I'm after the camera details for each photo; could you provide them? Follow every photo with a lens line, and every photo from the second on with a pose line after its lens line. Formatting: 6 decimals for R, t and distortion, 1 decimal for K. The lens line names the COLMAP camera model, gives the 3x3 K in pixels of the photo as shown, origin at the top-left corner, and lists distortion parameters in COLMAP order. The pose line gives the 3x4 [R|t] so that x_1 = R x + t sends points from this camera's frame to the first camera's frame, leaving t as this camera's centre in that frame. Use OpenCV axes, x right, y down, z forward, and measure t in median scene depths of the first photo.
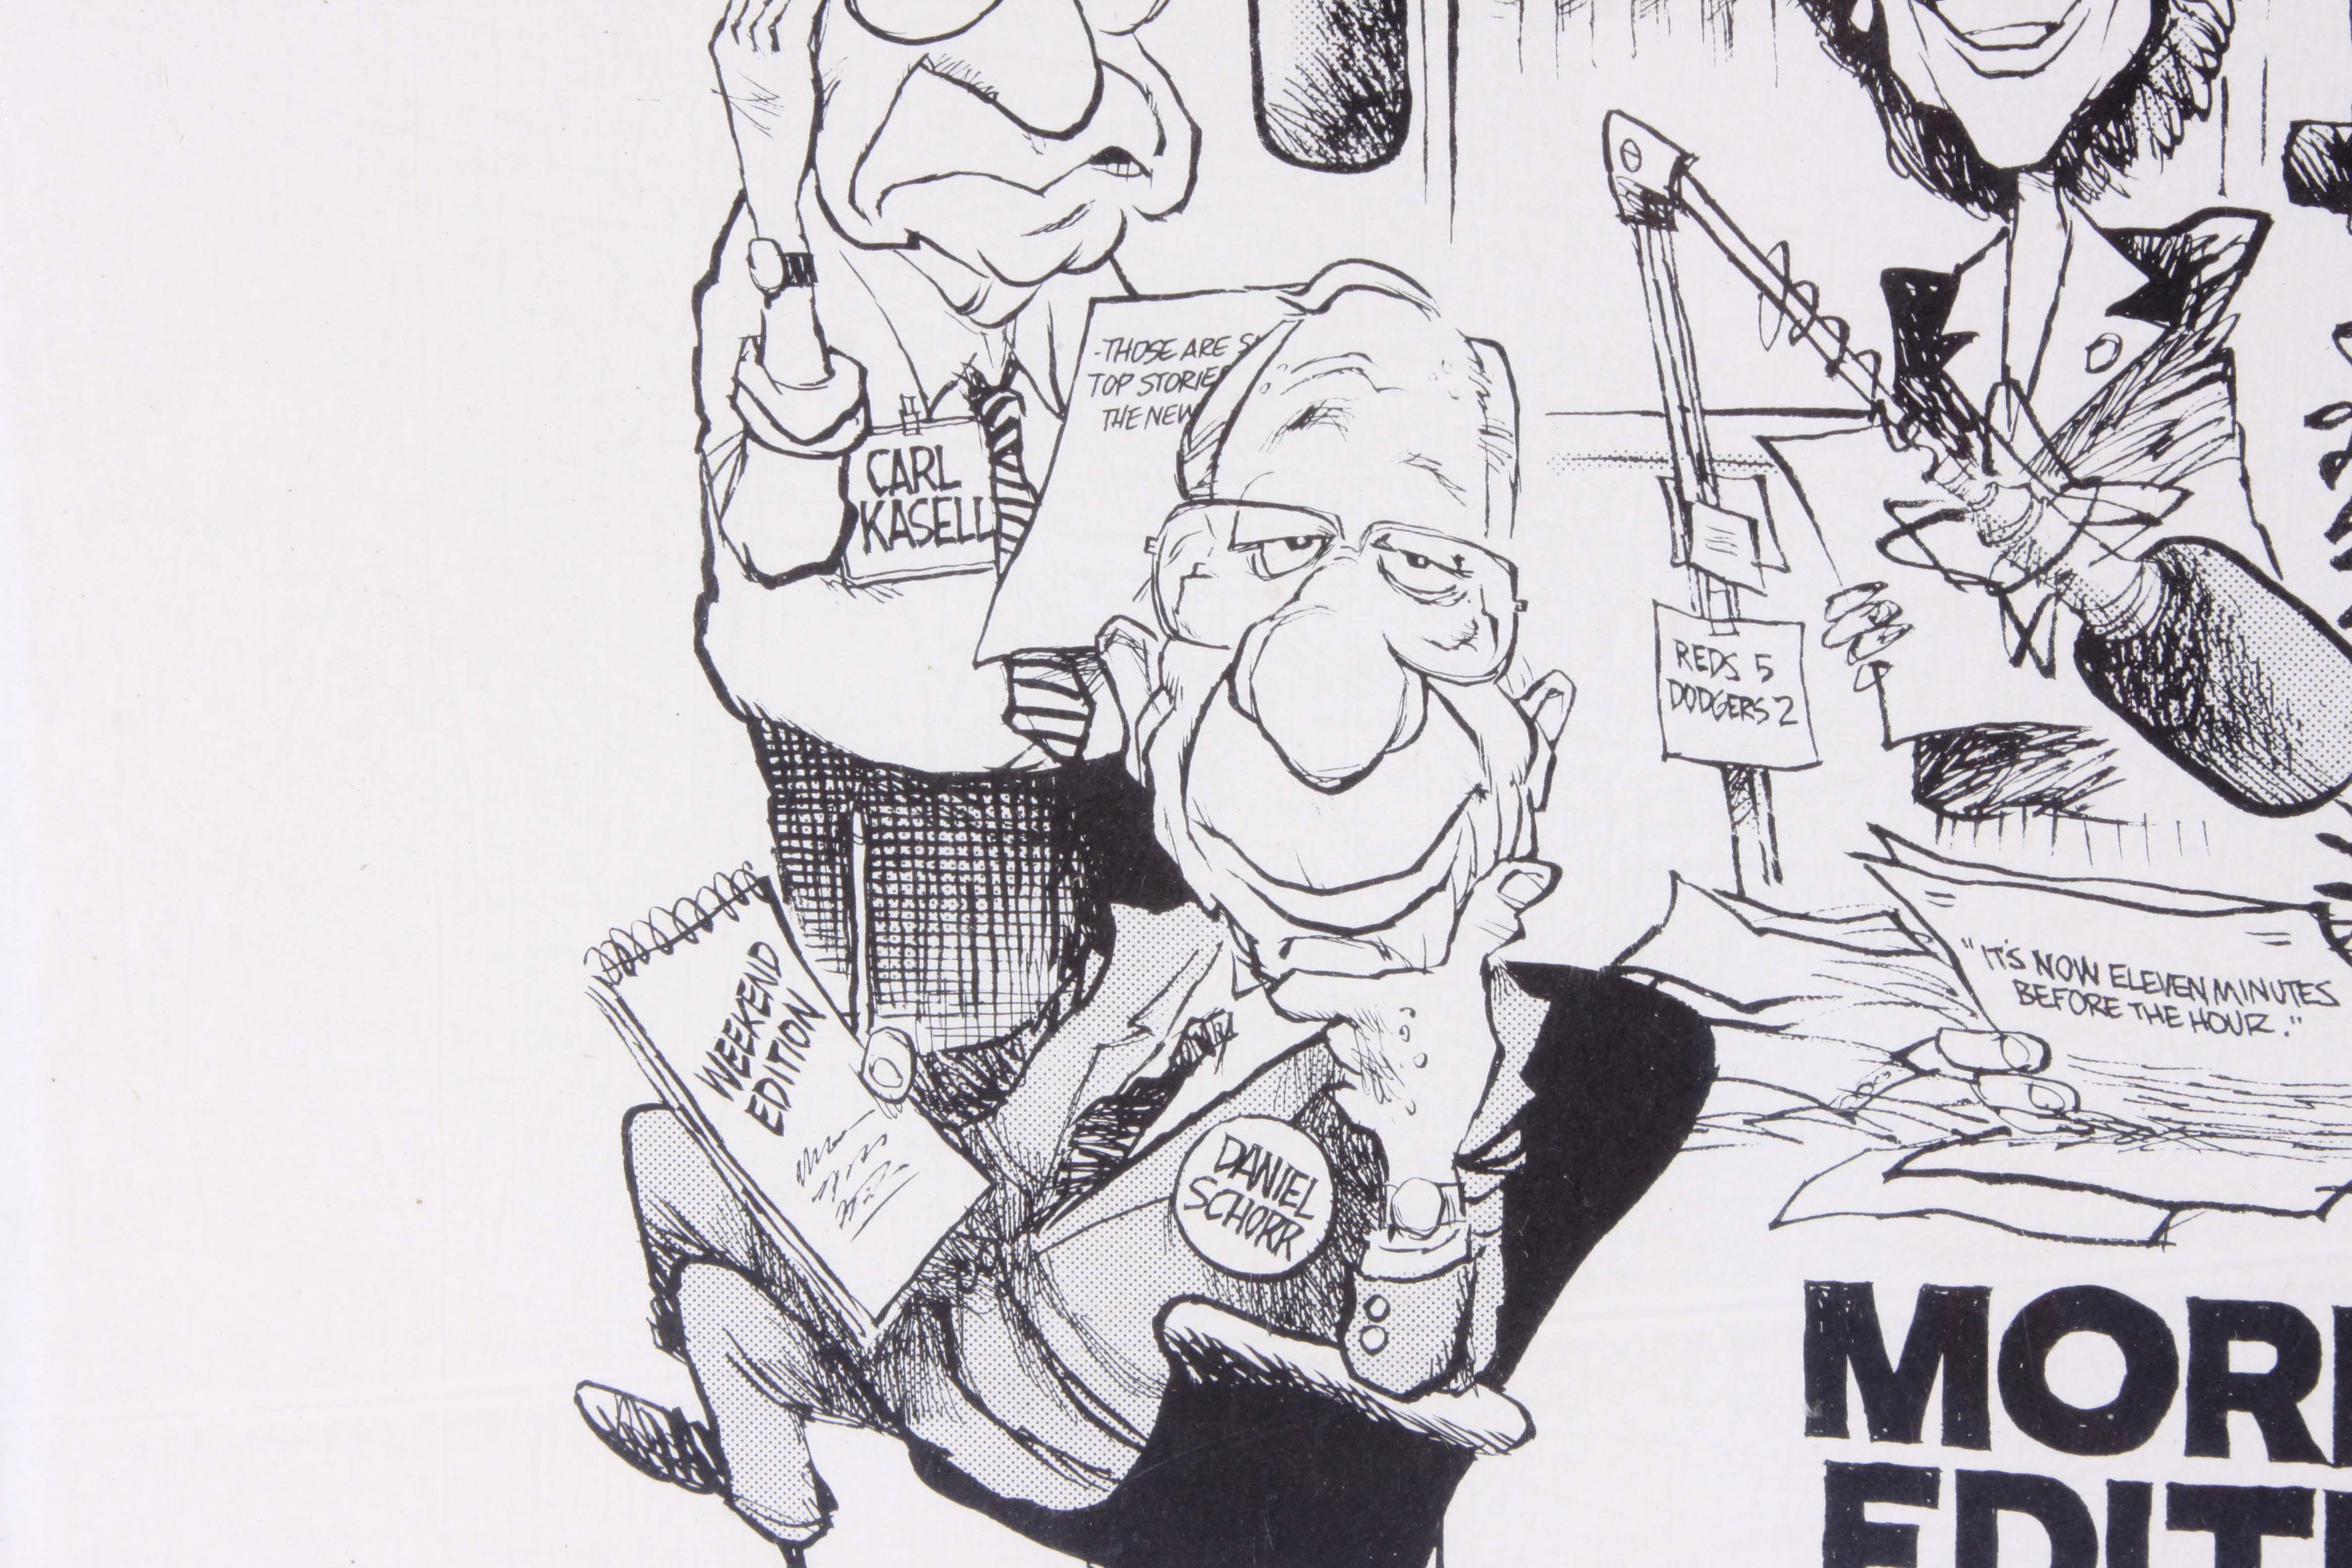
lens RADIAL K [[5998.5, 0, 1170.3], [0, 5998.5, 786.7], [0, 0, 1]] dist [0.112740, 0.087205]
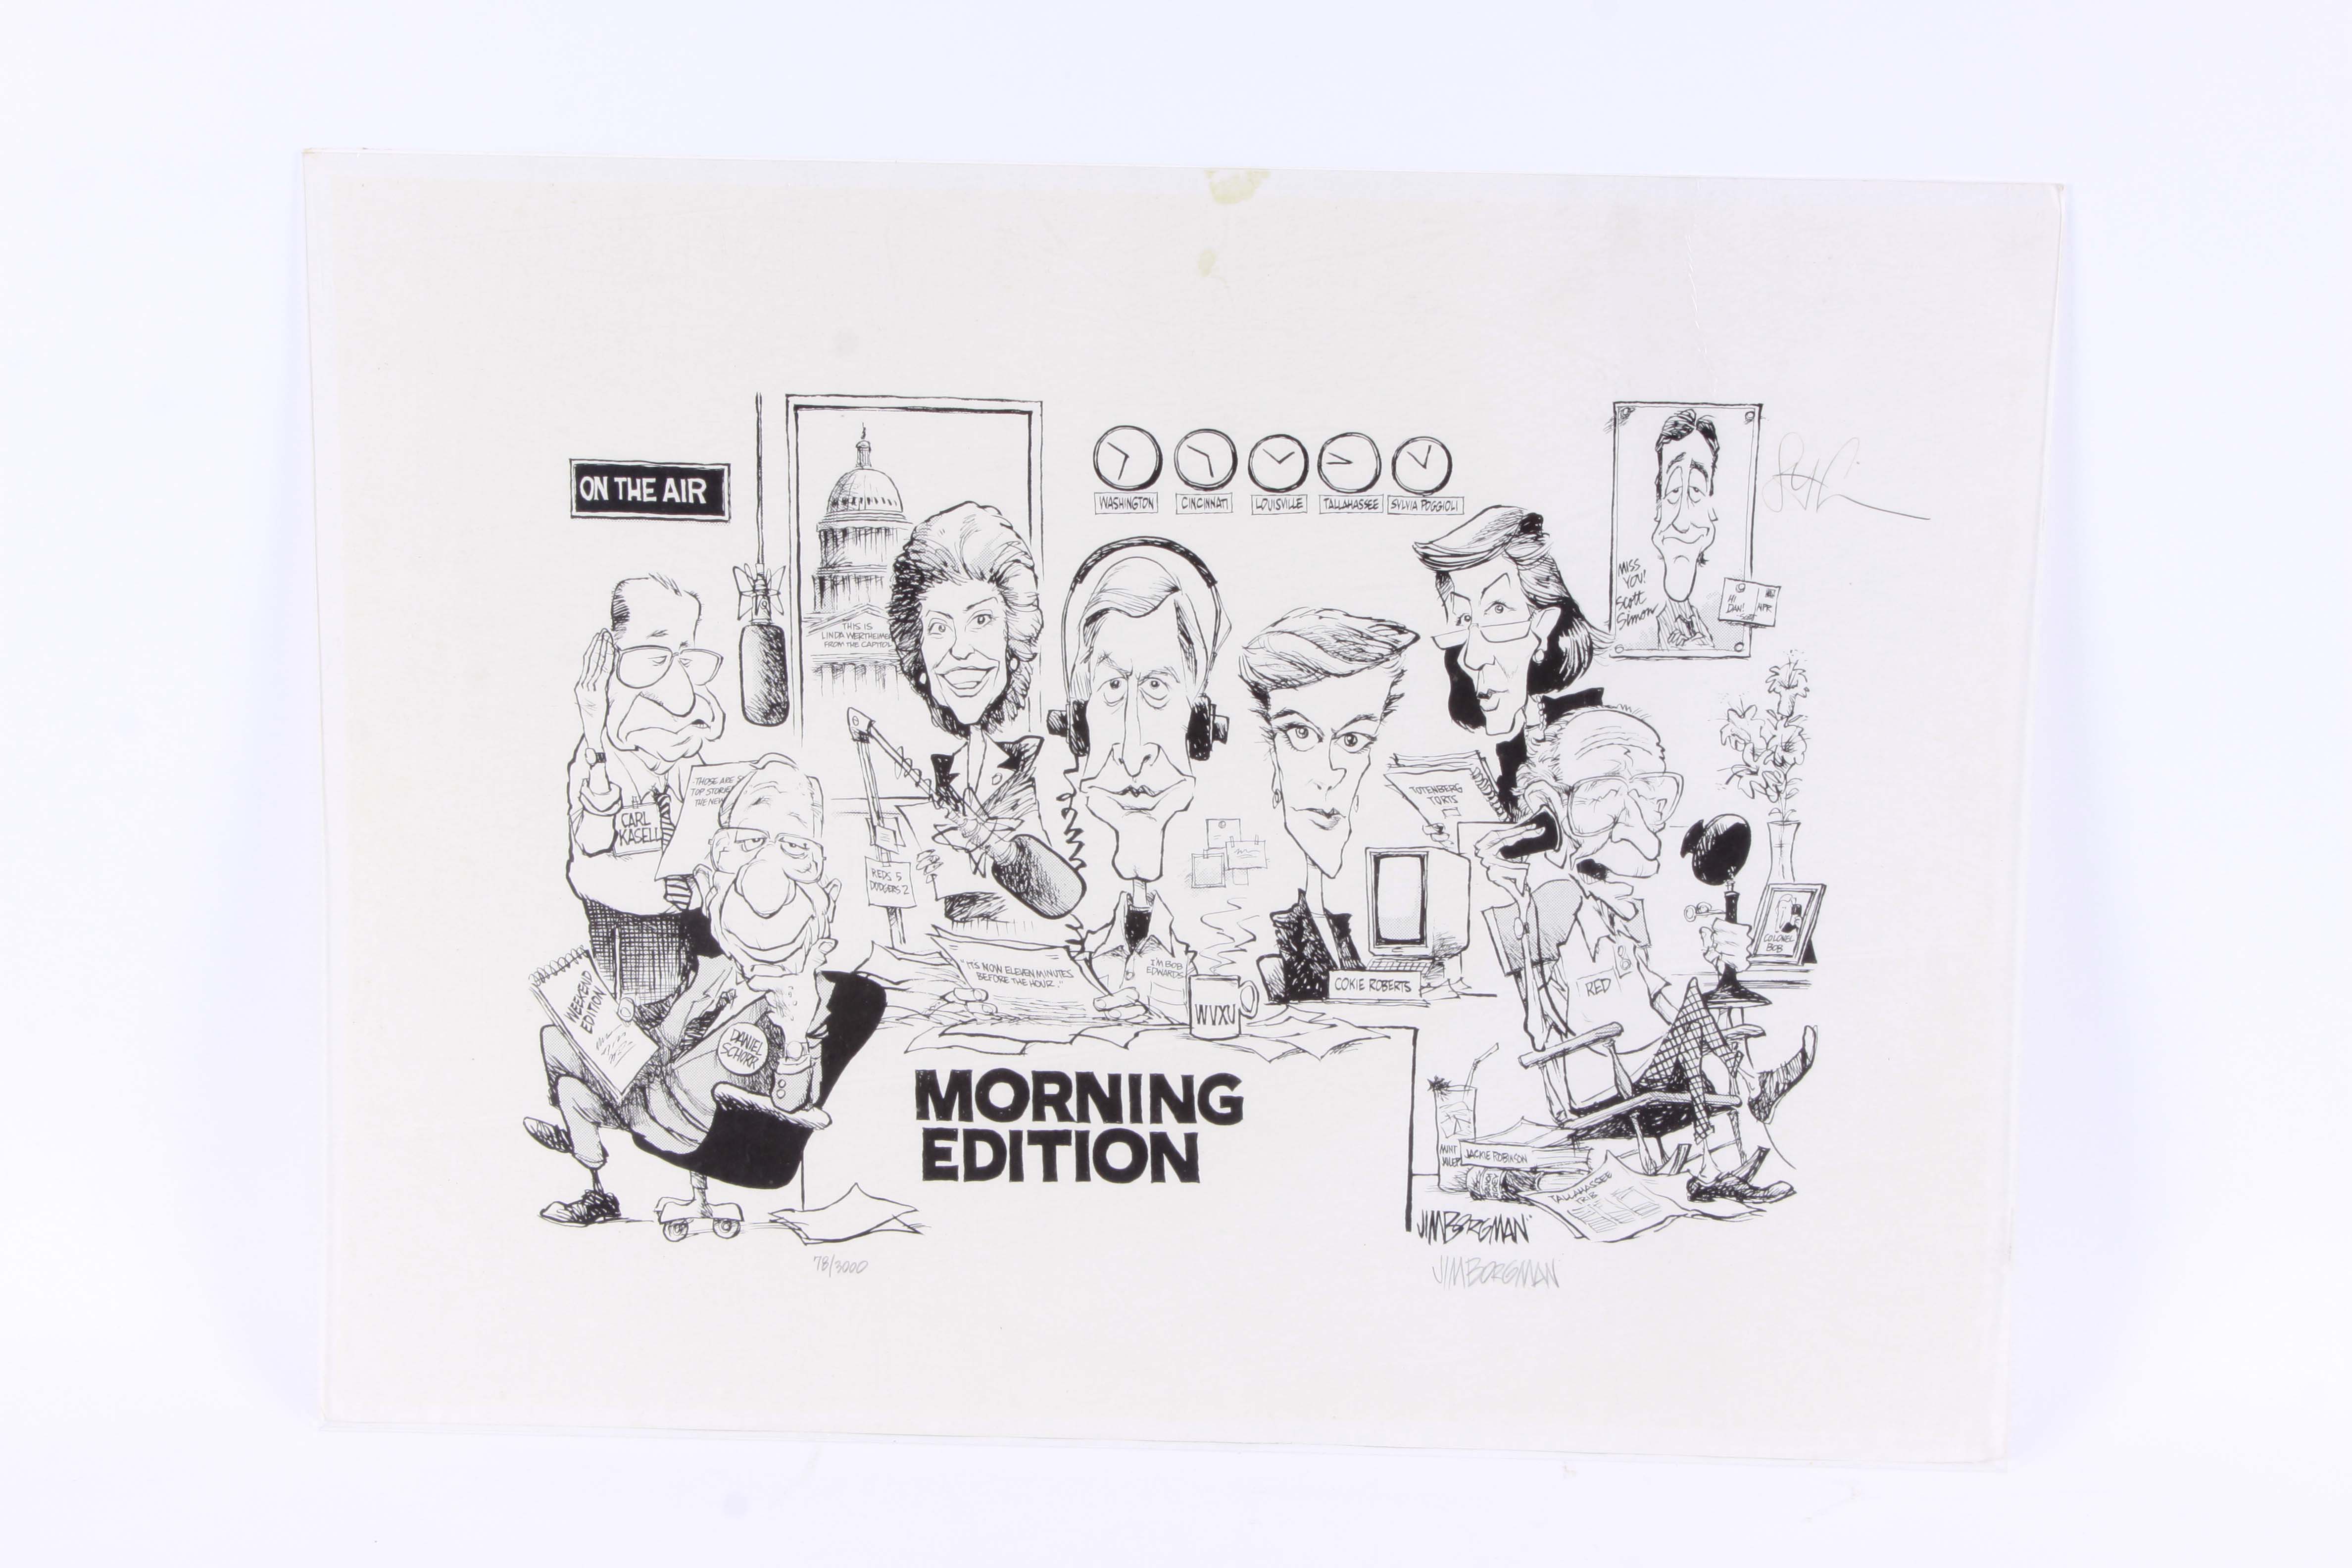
lens RADIAL K [[3958.7, 0, 1145.8], [0, 3958.7, 778.2], [0, 0, 1]] dist [0.012379, 0.040903]
pose [[0.991437, -0.004328, 0.130513, -0.048879], [0.020154, 0.992547, -0.120184, 0.187630], [-0.129020, 0.121785, 0.984135, -1.141066]]
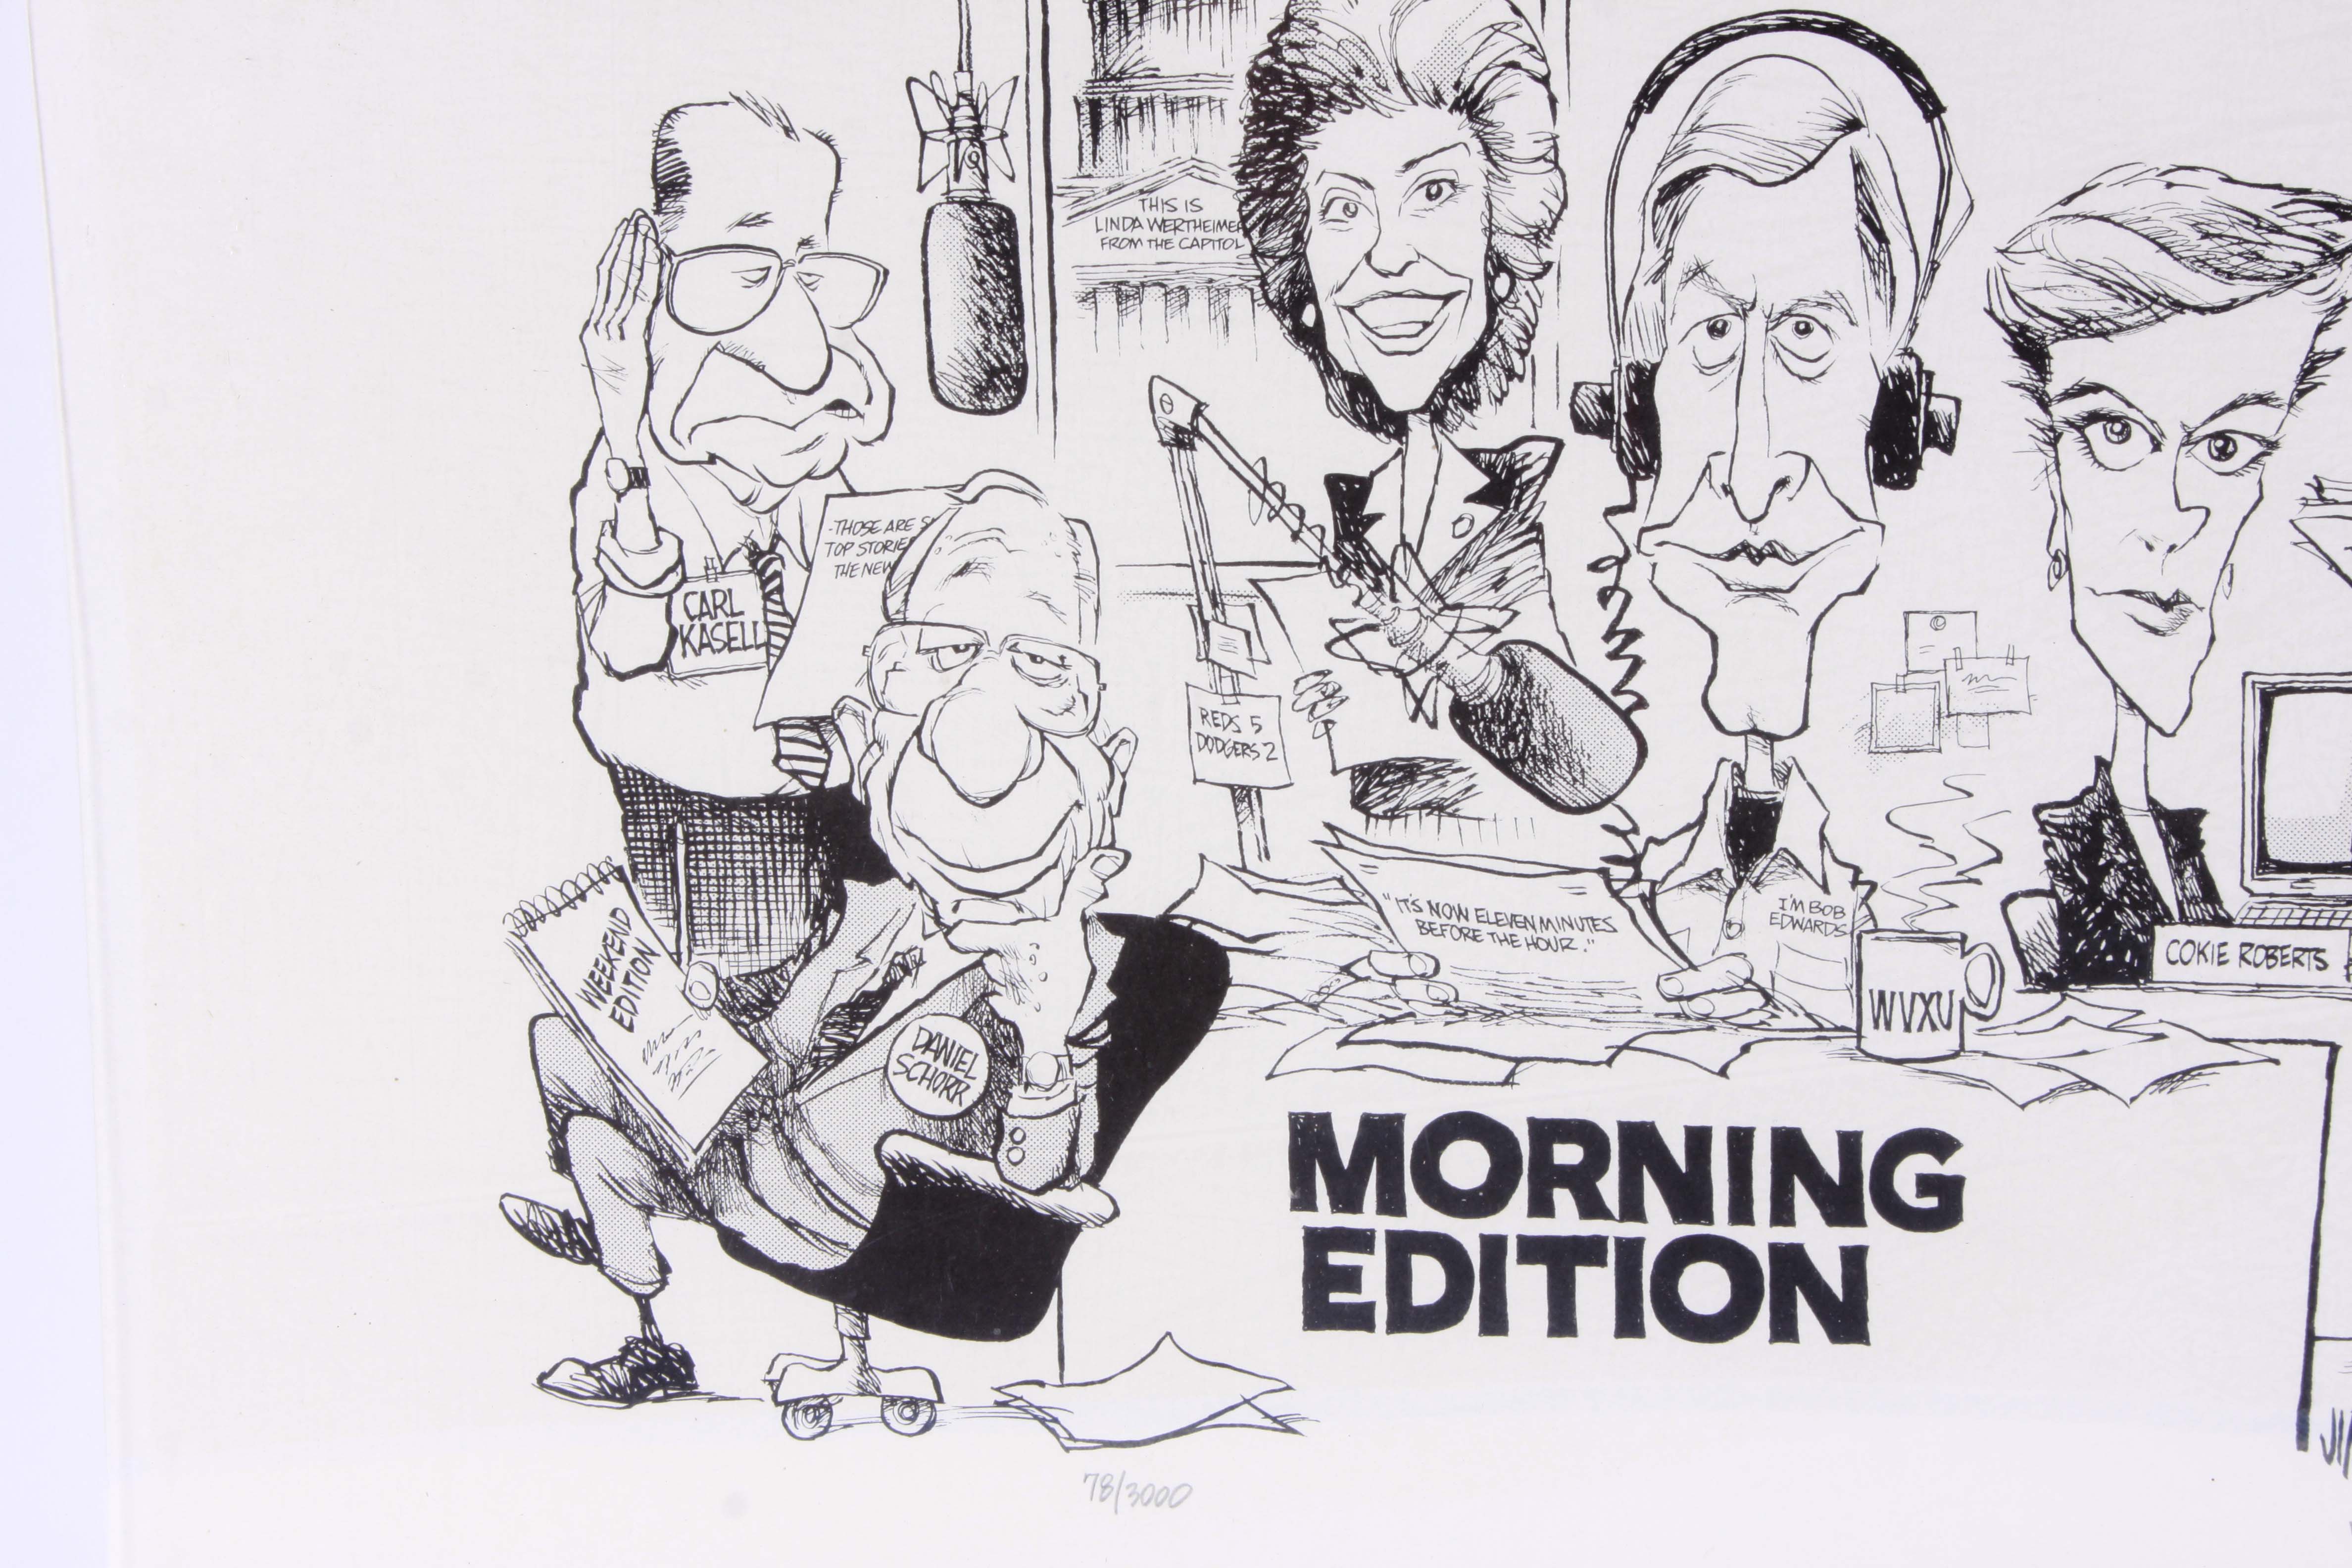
lens RADIAL K [[4703.1, 0, 1191.9], [0, 4703.1, 787.3], [0, 0, 1]] dist [0.045427, 0.053795]
pose [[0.997569, -0.013555, 0.068352, -0.002909], [0.013446, 0.999907, 0.002051, -0.005981], [-0.068373, -0.001126, 0.997659, -0.232606]]
